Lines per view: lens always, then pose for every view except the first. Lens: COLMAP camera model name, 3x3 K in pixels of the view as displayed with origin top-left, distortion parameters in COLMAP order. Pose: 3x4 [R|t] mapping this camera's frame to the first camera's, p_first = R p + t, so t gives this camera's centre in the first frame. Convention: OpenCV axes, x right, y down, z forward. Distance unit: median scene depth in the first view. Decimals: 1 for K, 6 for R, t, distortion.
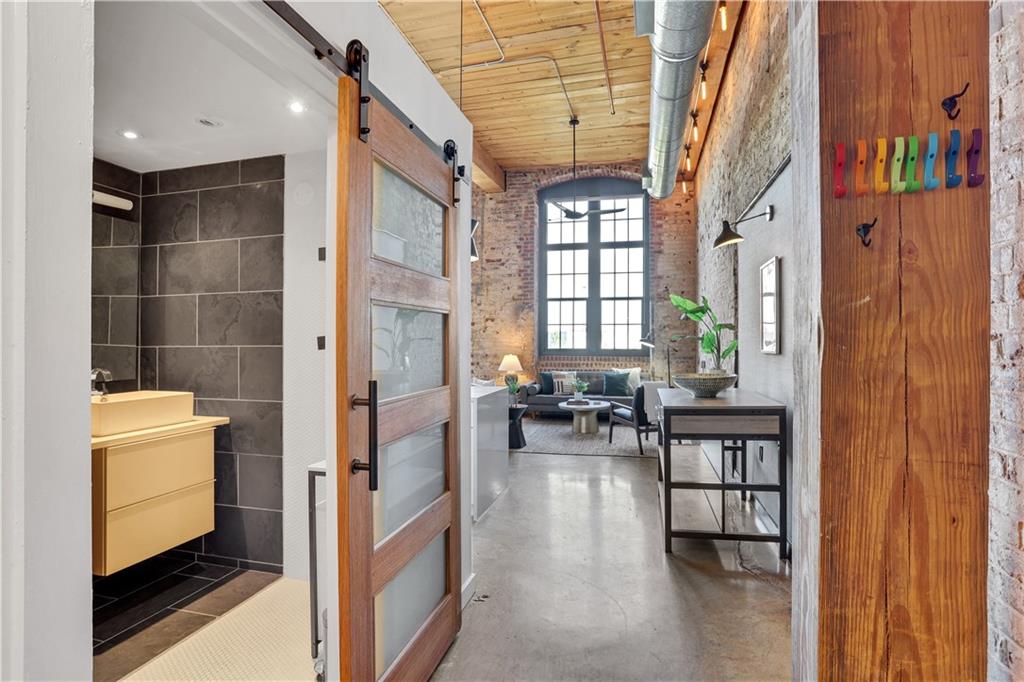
lens RADIAL K [[527.7, 0, 505.3], [0, 527.7, 339.6], [0, 0, 1]] dist [-0.066886, 0.026212]
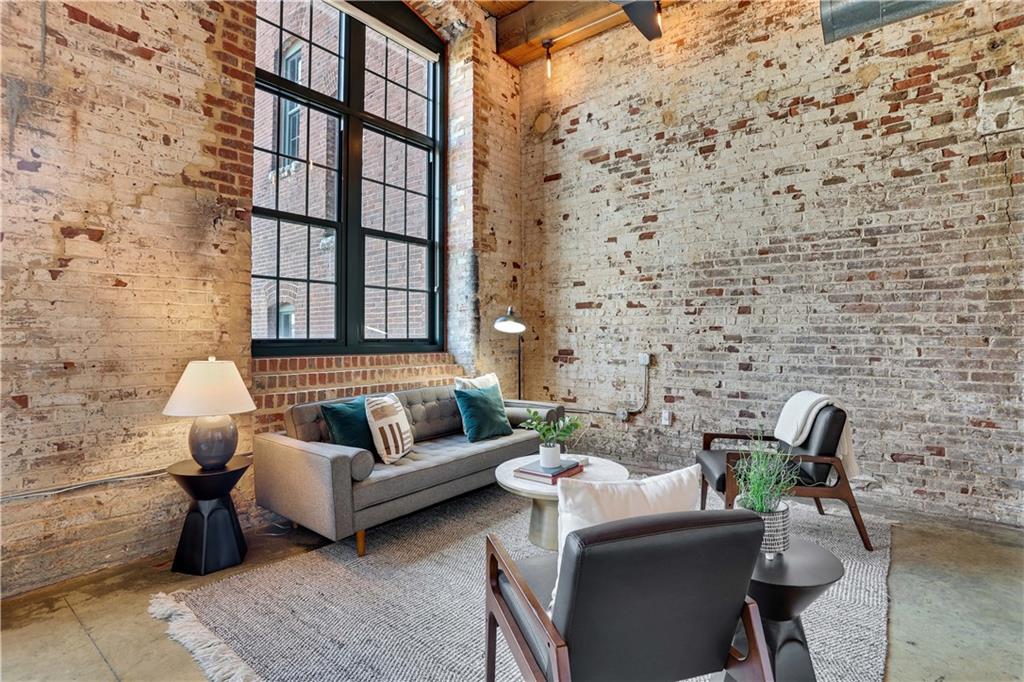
lens RADIAL K [[503.8, 0, 510.6], [0, 503.8, 327.7], [0, 0, 1]] dist [-0.065401, 0.025157]
pose [[0.394035, 0.012160, 0.919015, -0.173959], [0.000765, 0.999908, -0.013559, 0.014370], [-0.919095, 0.006046, 0.393990, 0.713147]]
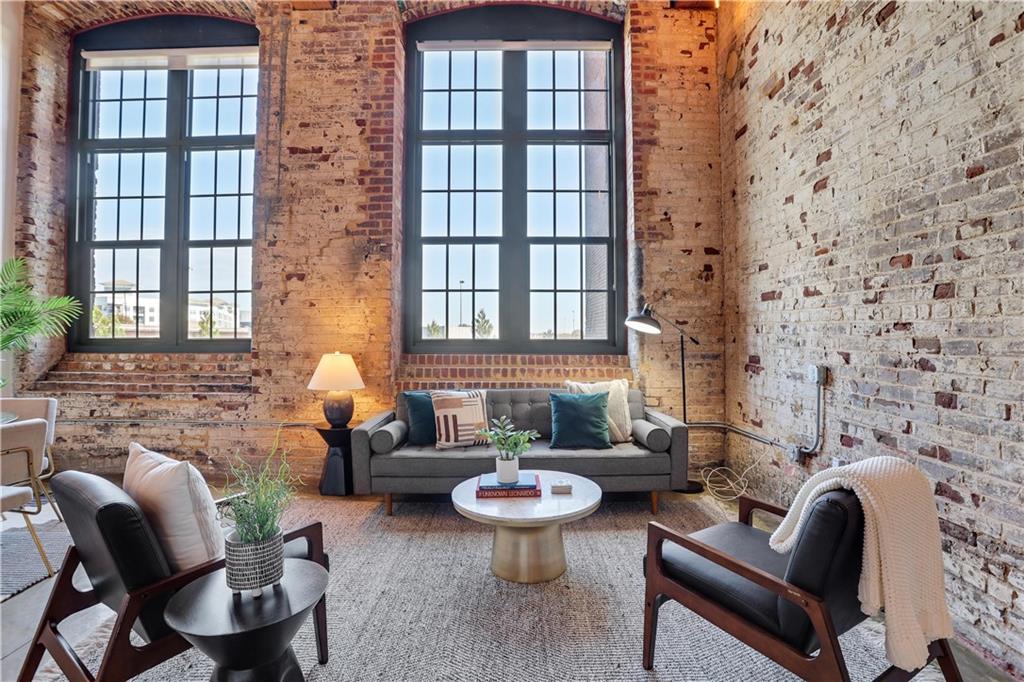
lens RADIAL K [[502.7, 0, 507.3], [0, 502.7, 327.6], [0, 0, 1]] dist [-0.069736, 0.028542]
pose [[0.969113, 0.002359, 0.246607, 0.044035], [0.000973, 0.999910, -0.013389, 0.012902], [-0.246616, 0.013216, 0.969023, 0.543997]]
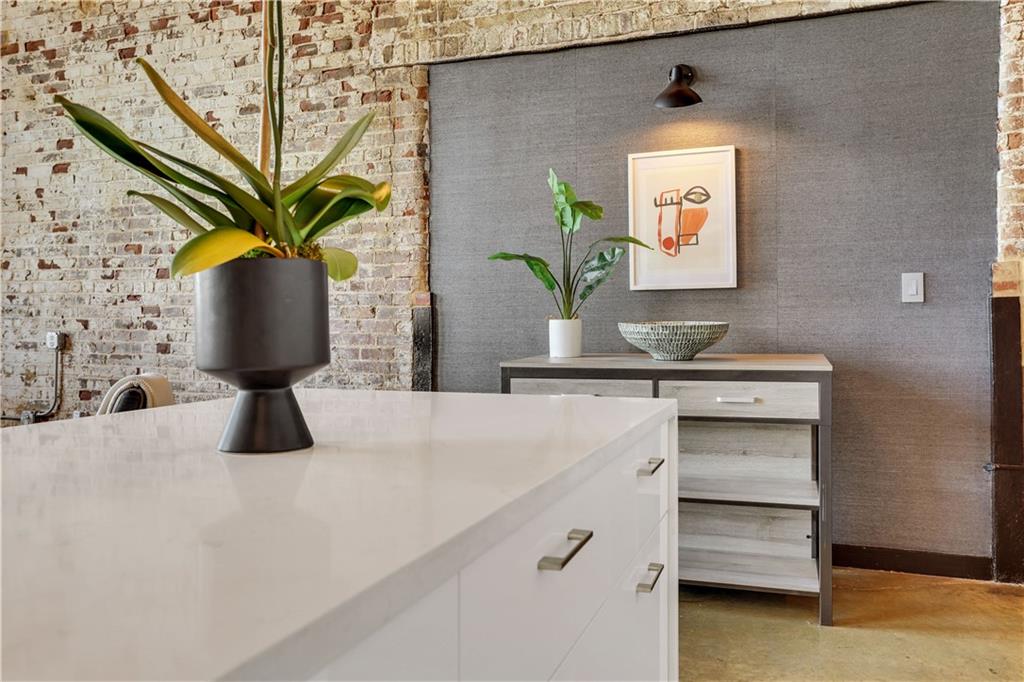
lens RADIAL K [[823.6, 0, 513.3], [0, 823.6, 322.5], [0, 0, 1]] dist [-0.021617, 0.060827]
pose [[0.096342, 0.002187, 0.995346, -0.210122], [-0.000319, 0.999998, -0.002167, 0.026049], [-0.995348, -0.000109, 0.096343, 0.432929]]
